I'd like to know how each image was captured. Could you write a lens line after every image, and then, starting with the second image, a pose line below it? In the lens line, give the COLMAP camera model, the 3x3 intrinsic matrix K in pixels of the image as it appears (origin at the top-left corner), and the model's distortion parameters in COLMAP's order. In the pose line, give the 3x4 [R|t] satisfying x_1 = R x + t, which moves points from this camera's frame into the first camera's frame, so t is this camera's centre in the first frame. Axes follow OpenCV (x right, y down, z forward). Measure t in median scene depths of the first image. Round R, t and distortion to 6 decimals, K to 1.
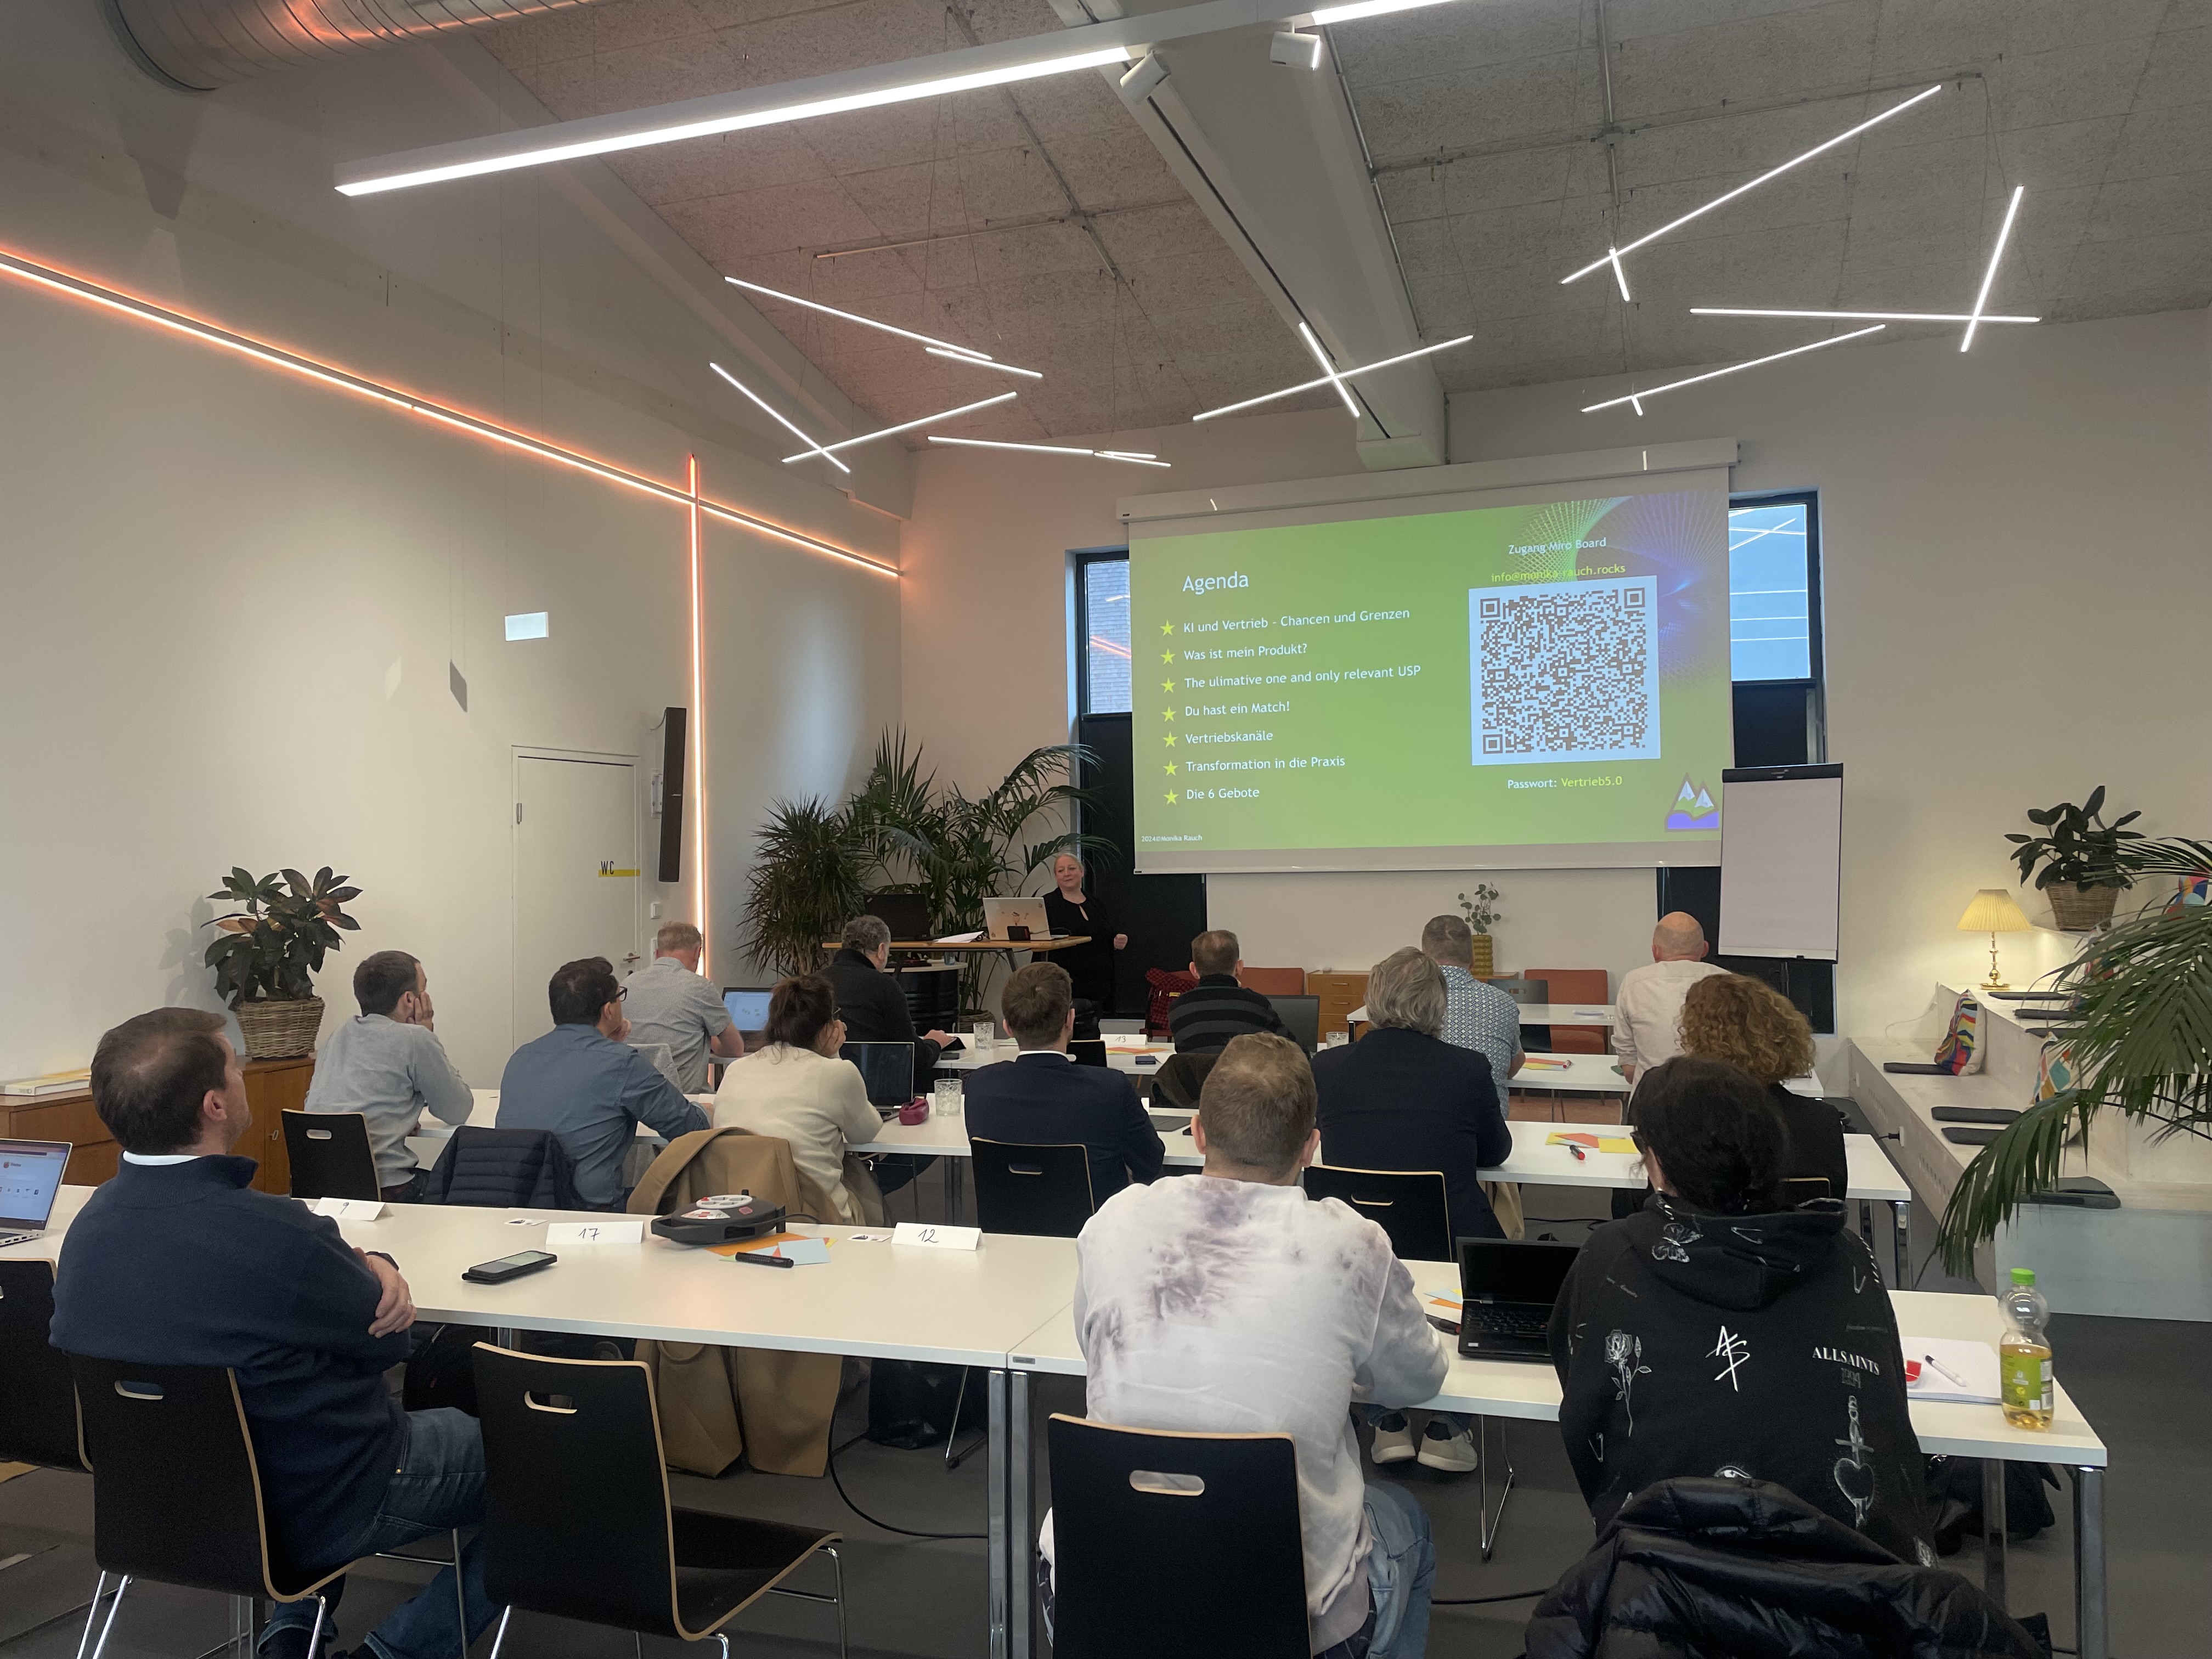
lens RADIAL K [[1645.0, 0, 1115.1], [0, 1645.0, 821.0], [0, 0, 1]] dist [0.111201, -0.145550]
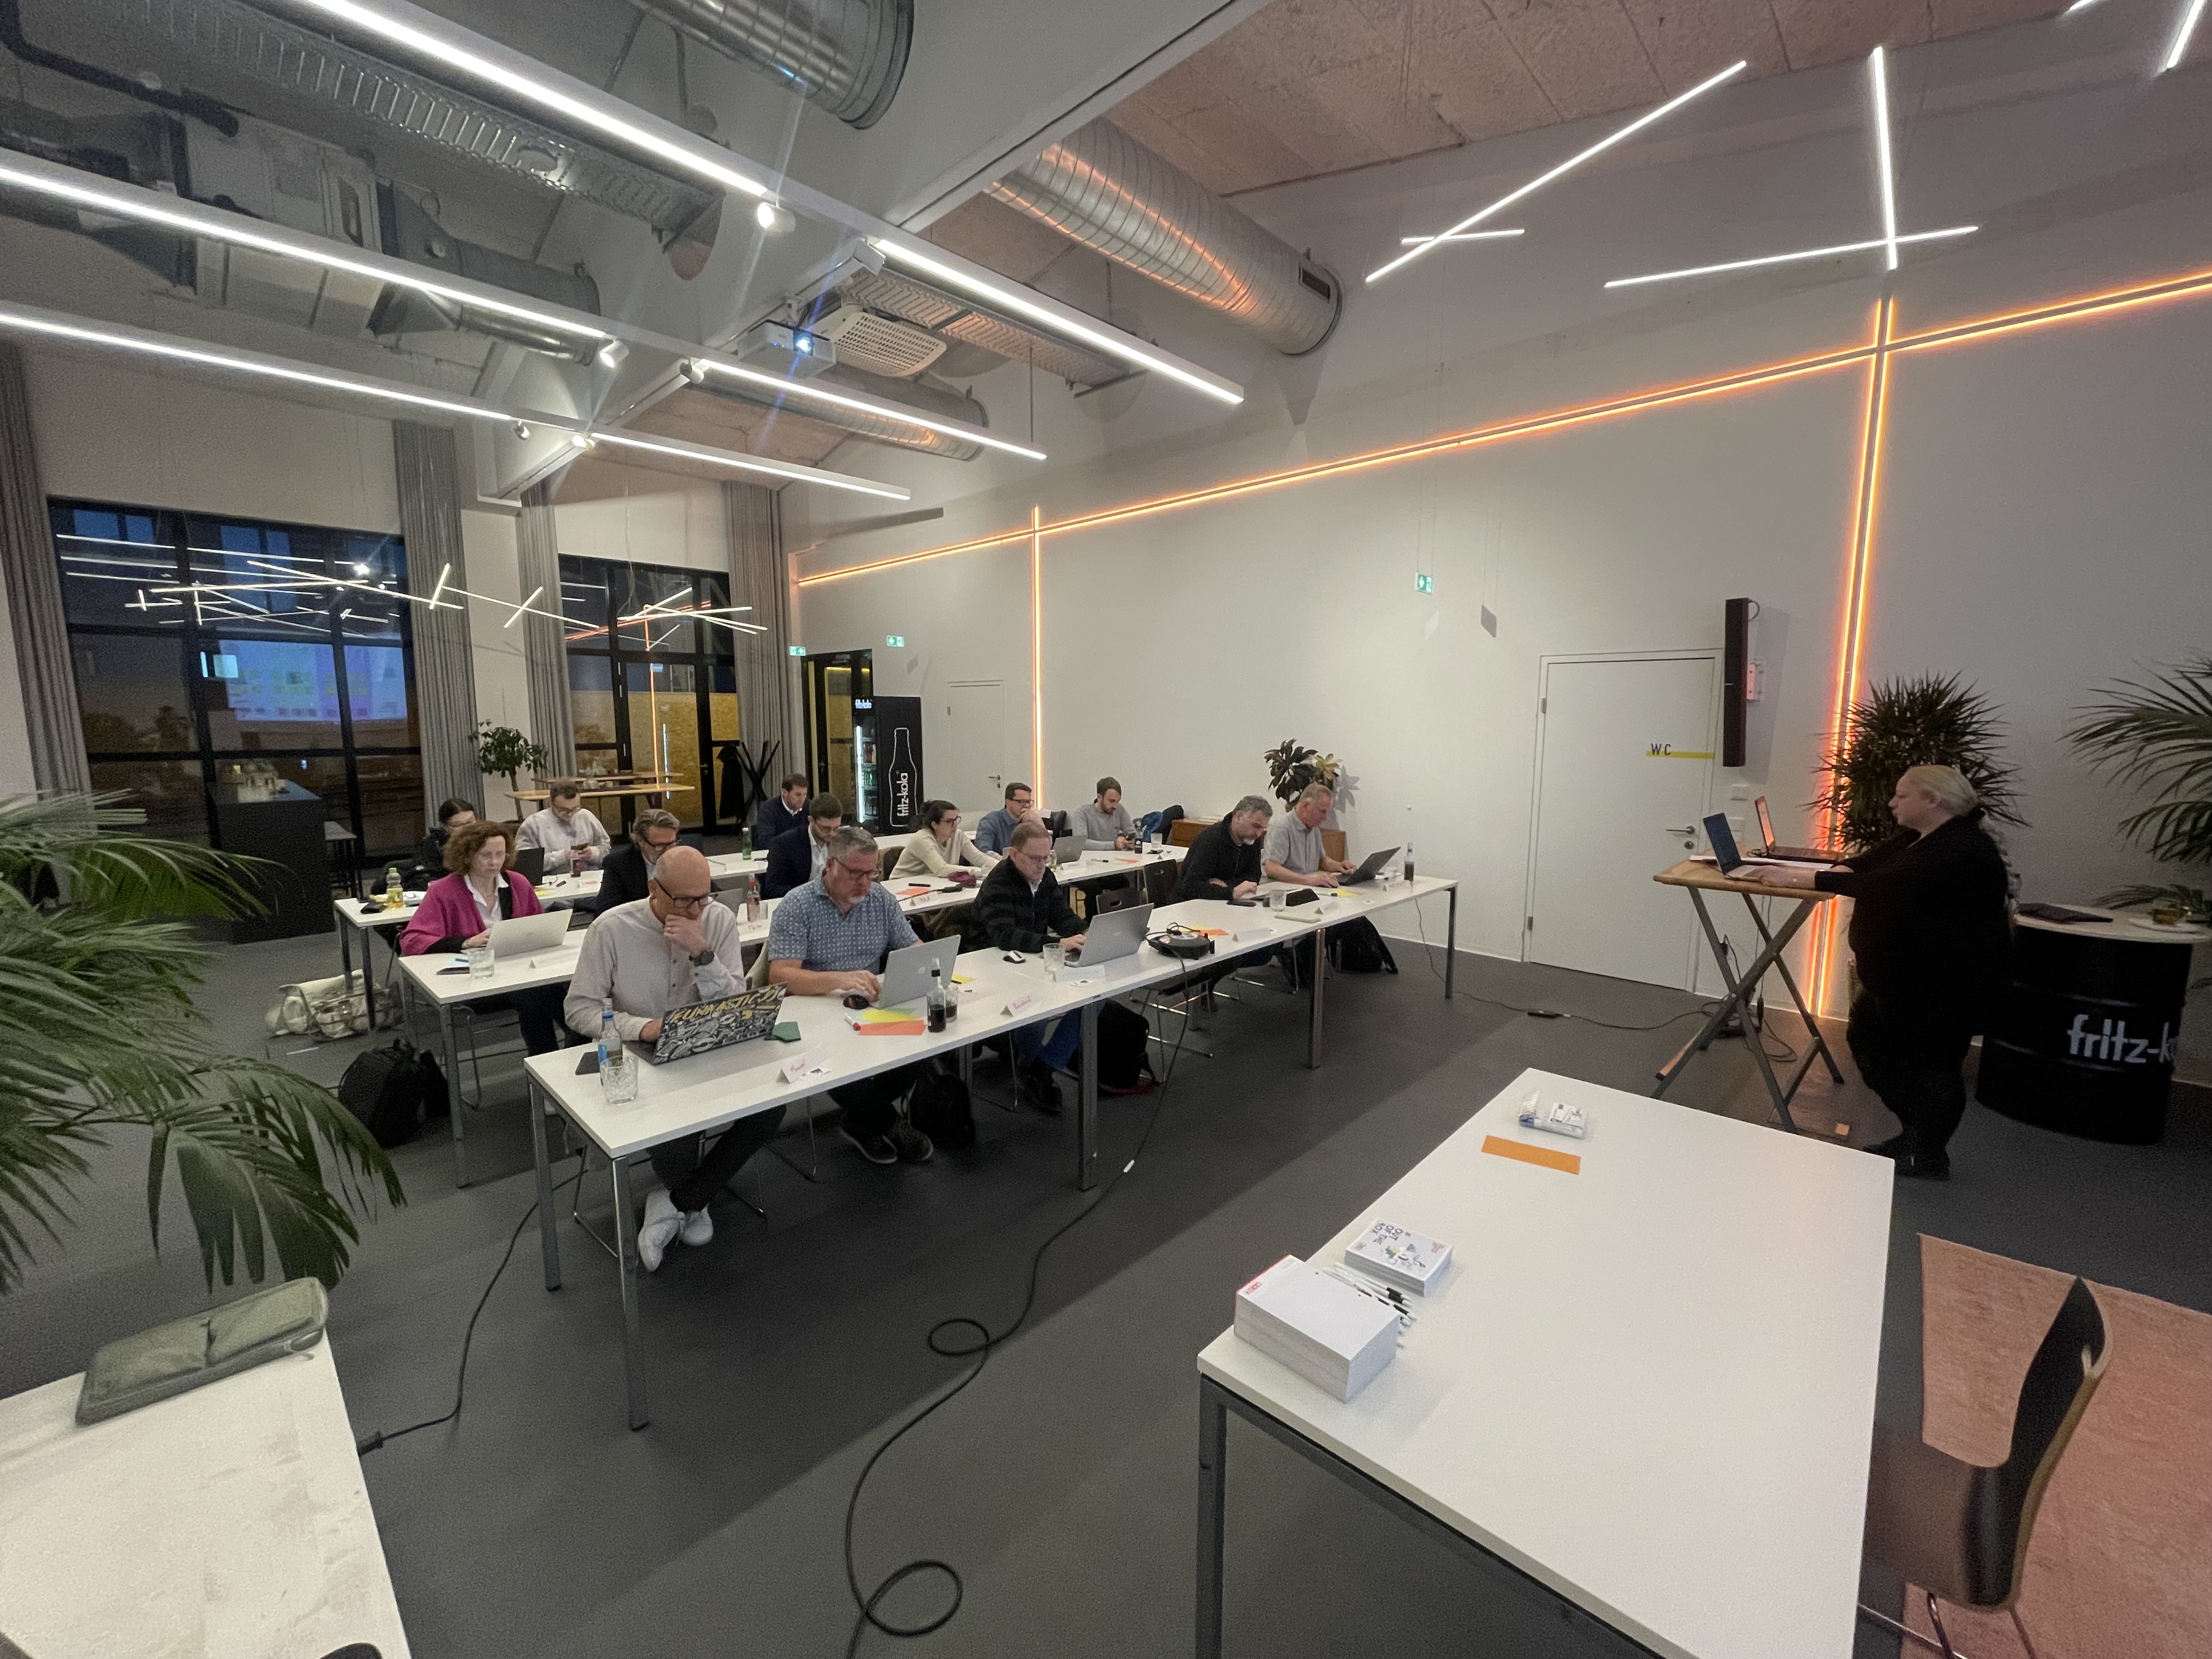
lens RADIAL K [[883.5, 0, 1097.7], [0, 883.5, 830.1], [0, 0, 1]] dist [-0.004967, -0.000446]
pose [[-0.418413, 0.133958, -0.898324, 0.474945], [0.028408, 0.990510, 0.134473, -0.011599], [0.907812, 0.030746, -0.418248, 0.995172]]
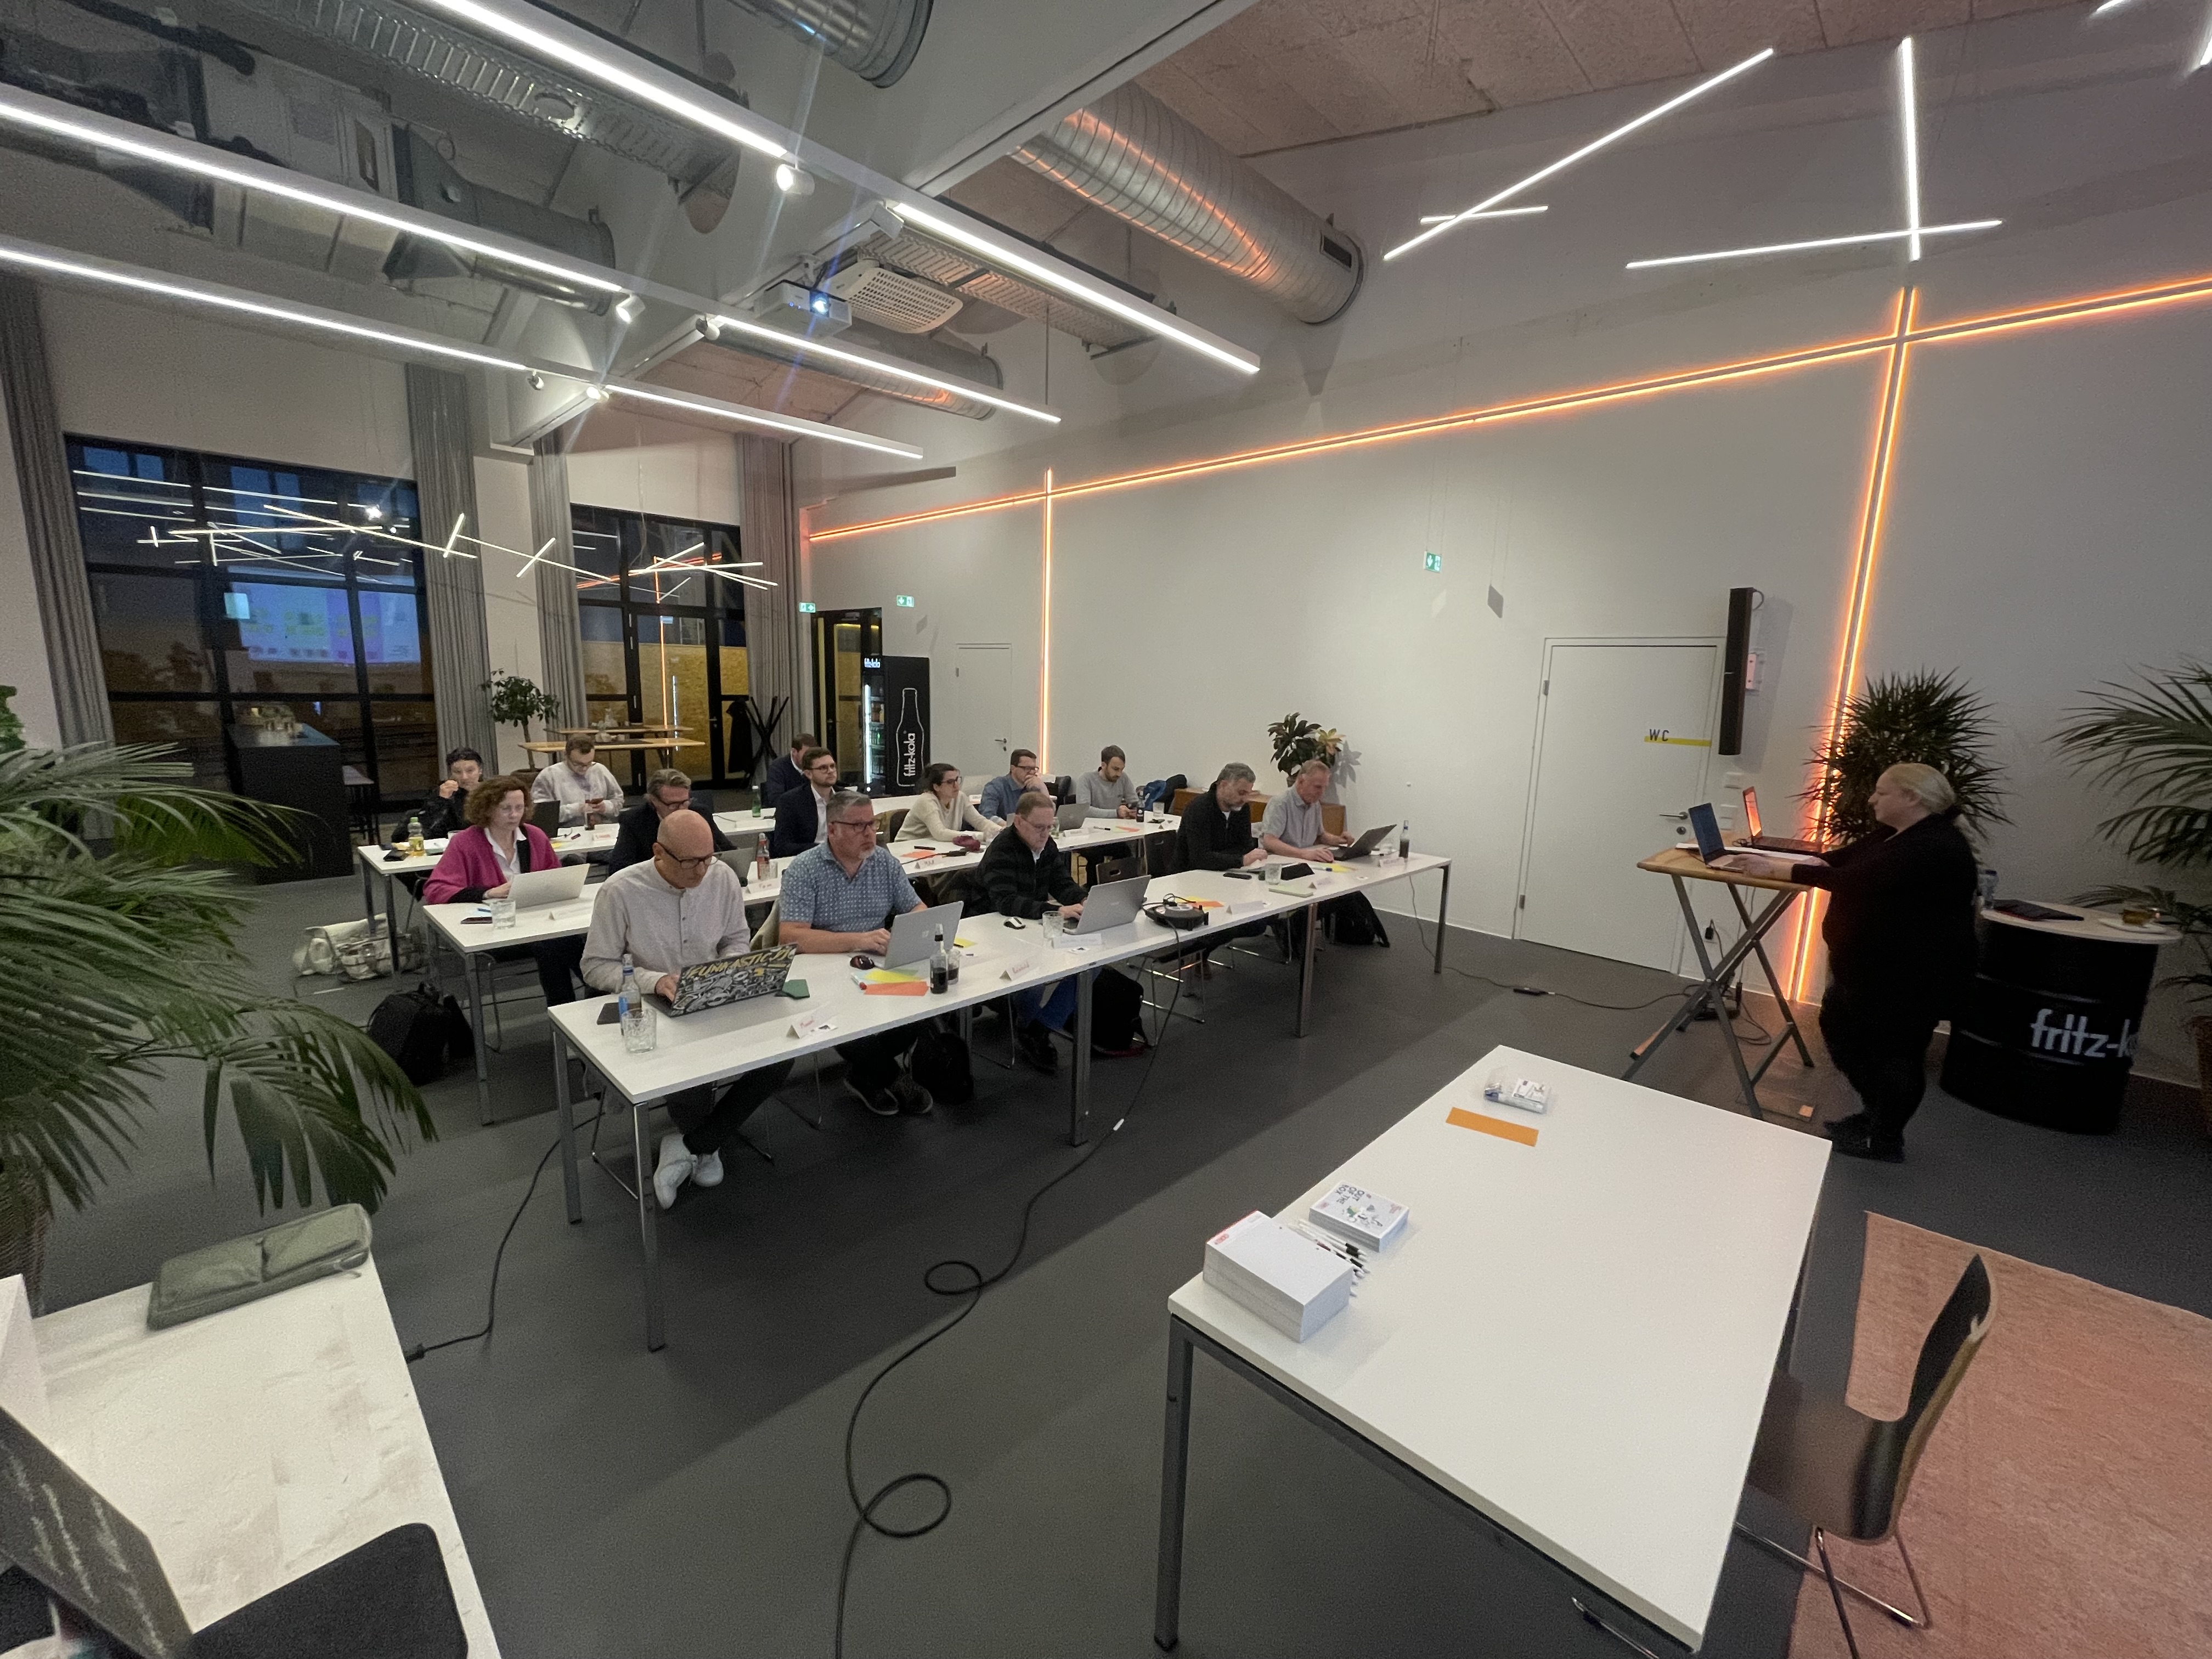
lens RADIAL K [[883.5, 0, 1097.7], [0, 883.5, 830.1], [0, 0, 1]] dist [-0.004967, -0.000446]
pose [[-0.427837, 0.161130, -0.889377, 0.485719], [0.000626, 0.984034, 0.177979, -0.019505], [0.903855, 0.075589, -0.421107, 1.002830]]
